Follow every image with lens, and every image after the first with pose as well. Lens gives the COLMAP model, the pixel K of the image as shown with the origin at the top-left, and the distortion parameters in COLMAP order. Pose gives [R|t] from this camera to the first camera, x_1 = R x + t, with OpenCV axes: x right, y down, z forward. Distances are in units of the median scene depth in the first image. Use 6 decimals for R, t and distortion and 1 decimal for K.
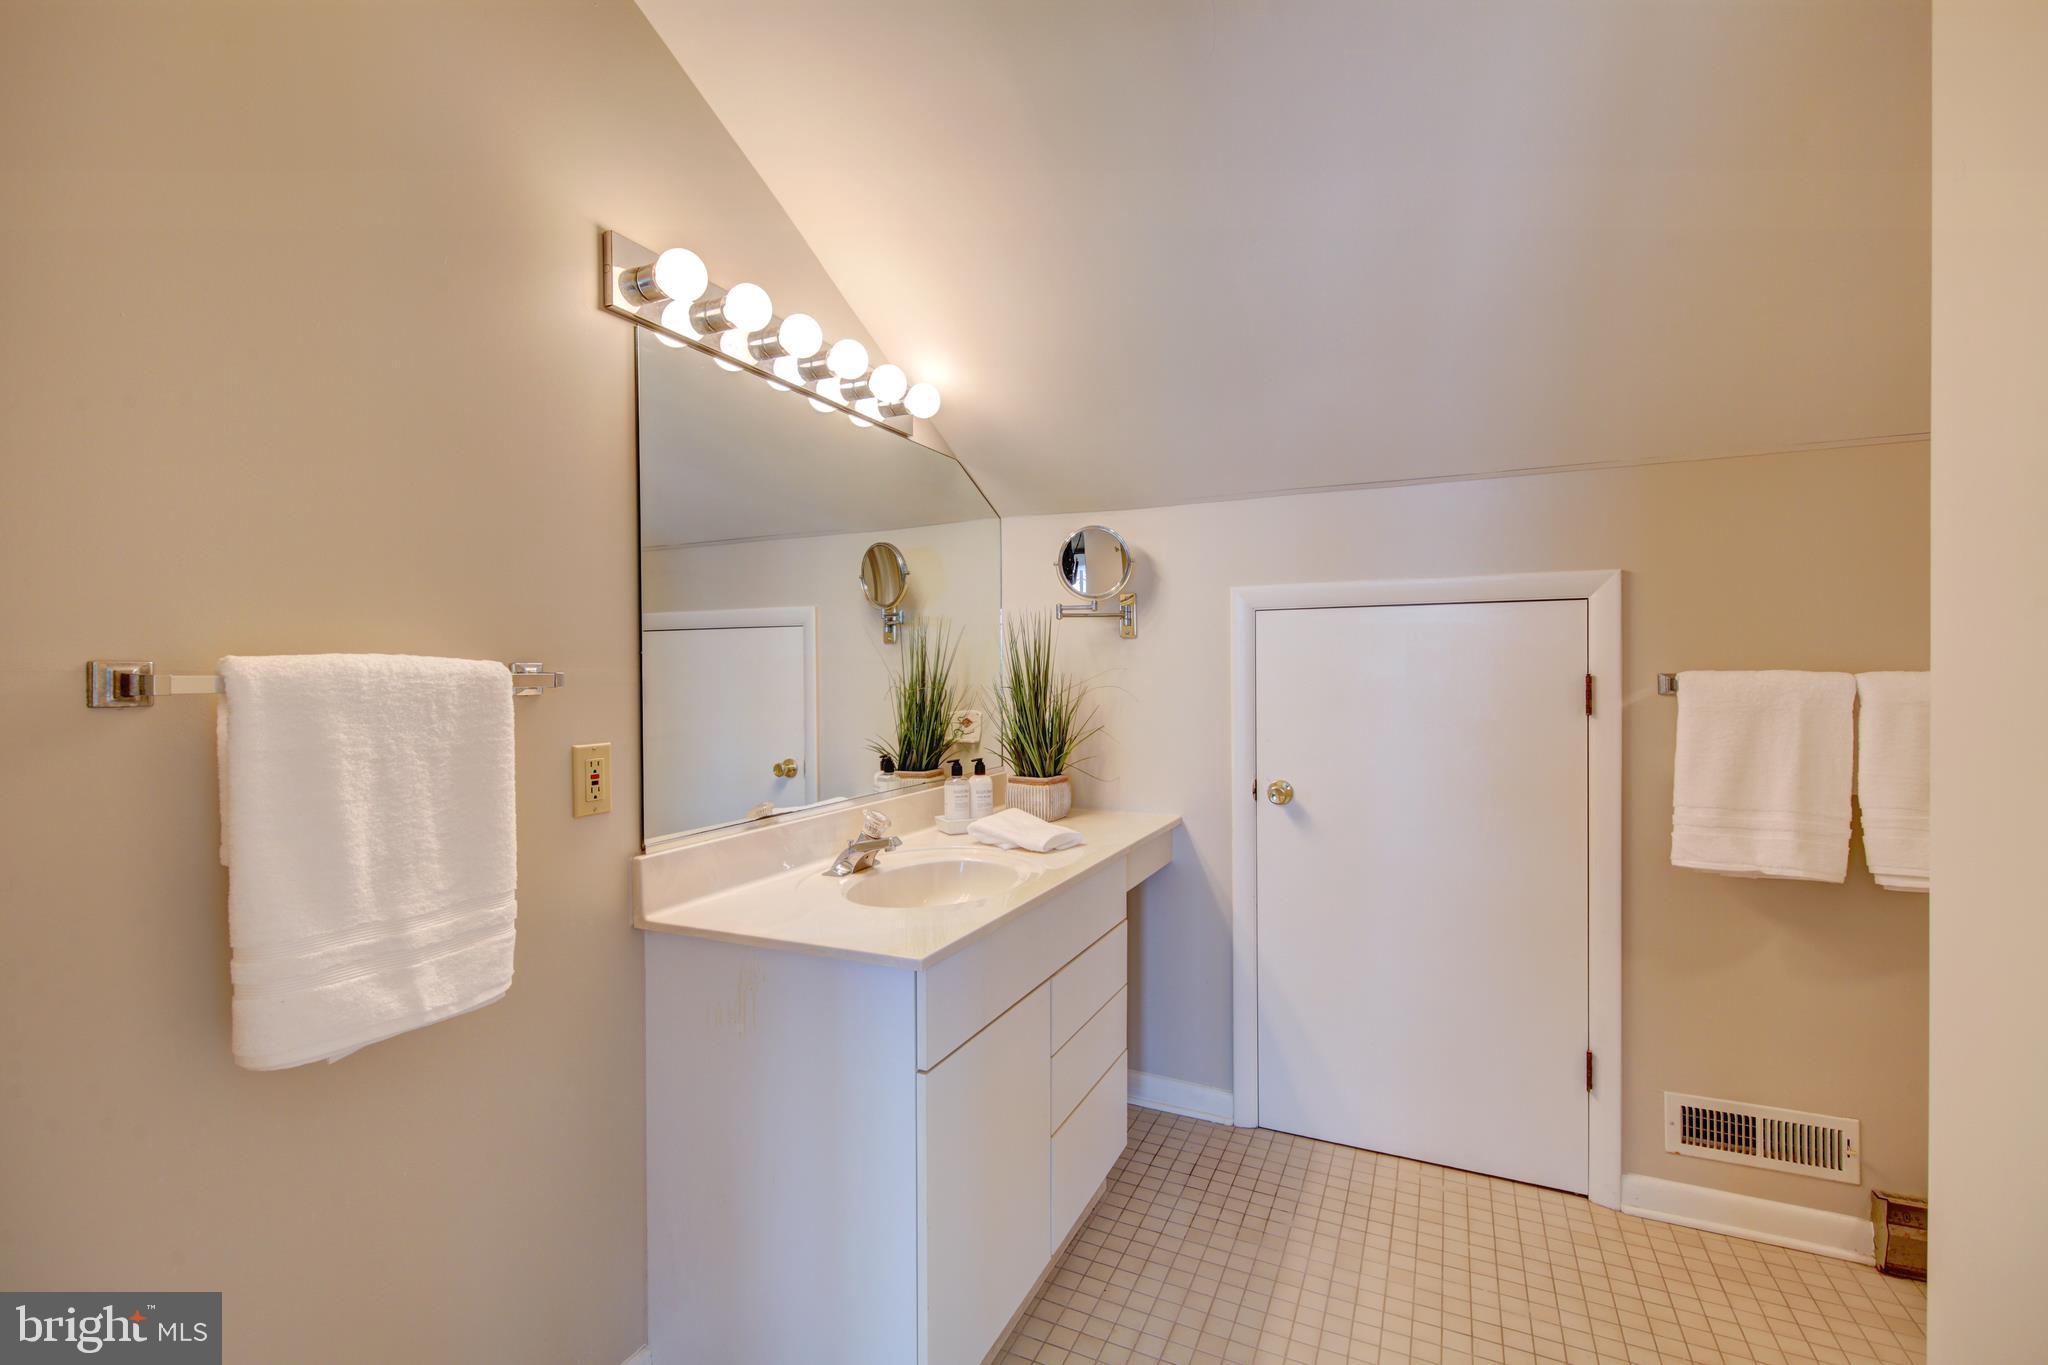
lens RADIAL K [[908.3, 0, 1014.0], [0, 908.3, 676.8], [0, 0, 1]] dist [-0.000988, -0.000646]
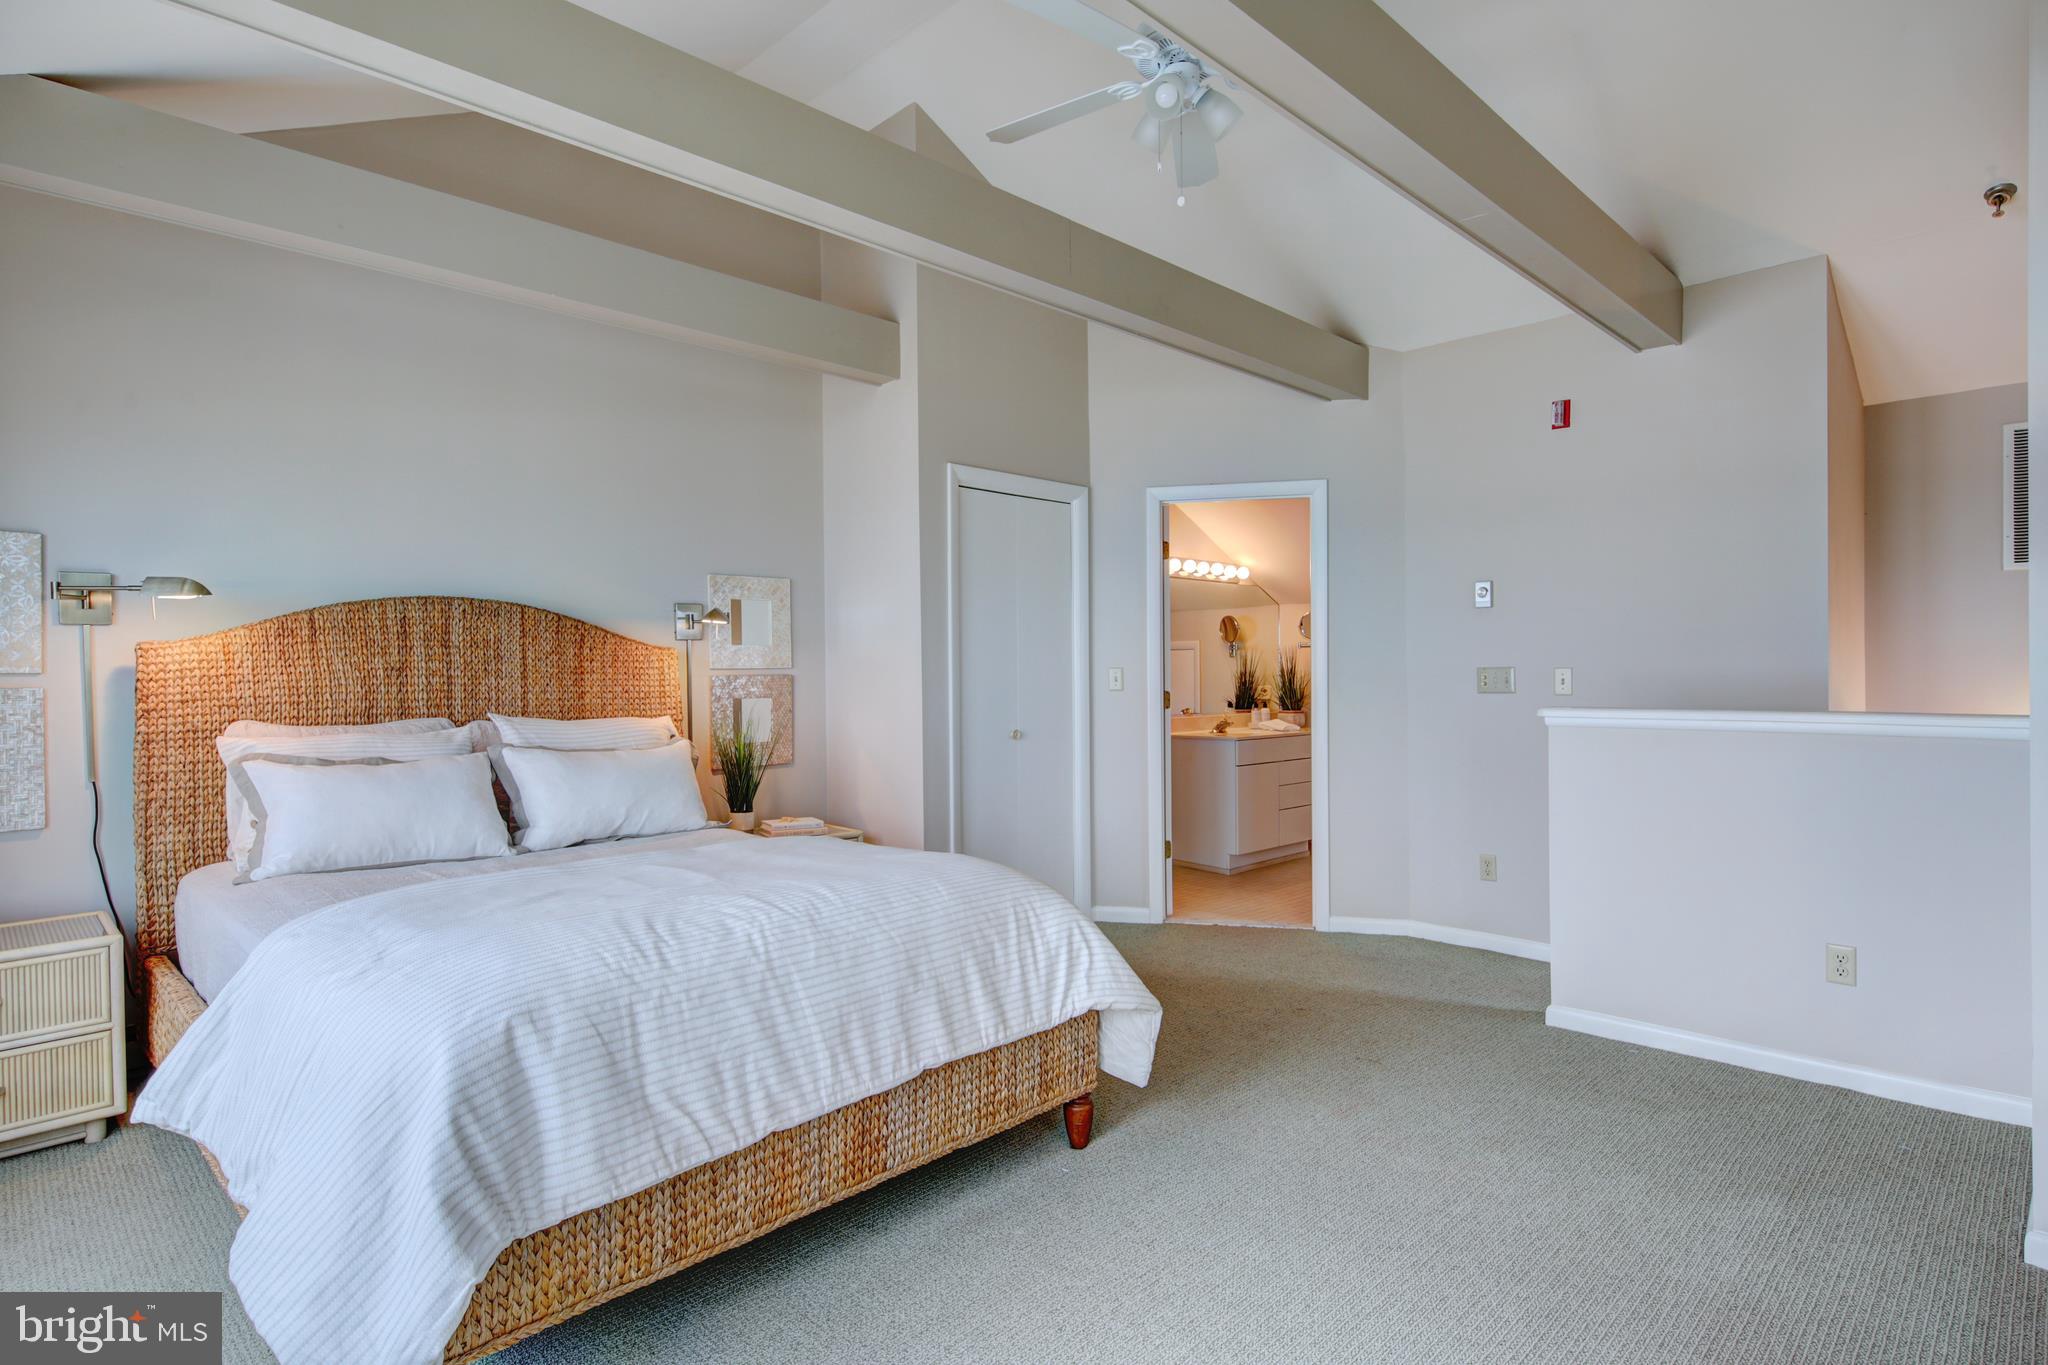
lens RADIAL K [[1059.5, 0, 1020.3], [0, 1059.5, 682.1], [0, 0, 1]] dist [0.001175, 0.000027]
pose [[0.942101, 0.005621, -0.335282, 0.305912], [-0.007061, 0.999970, -0.003075, 0.045438], [0.335255, 0.005264, 0.942113, -2.023973]]
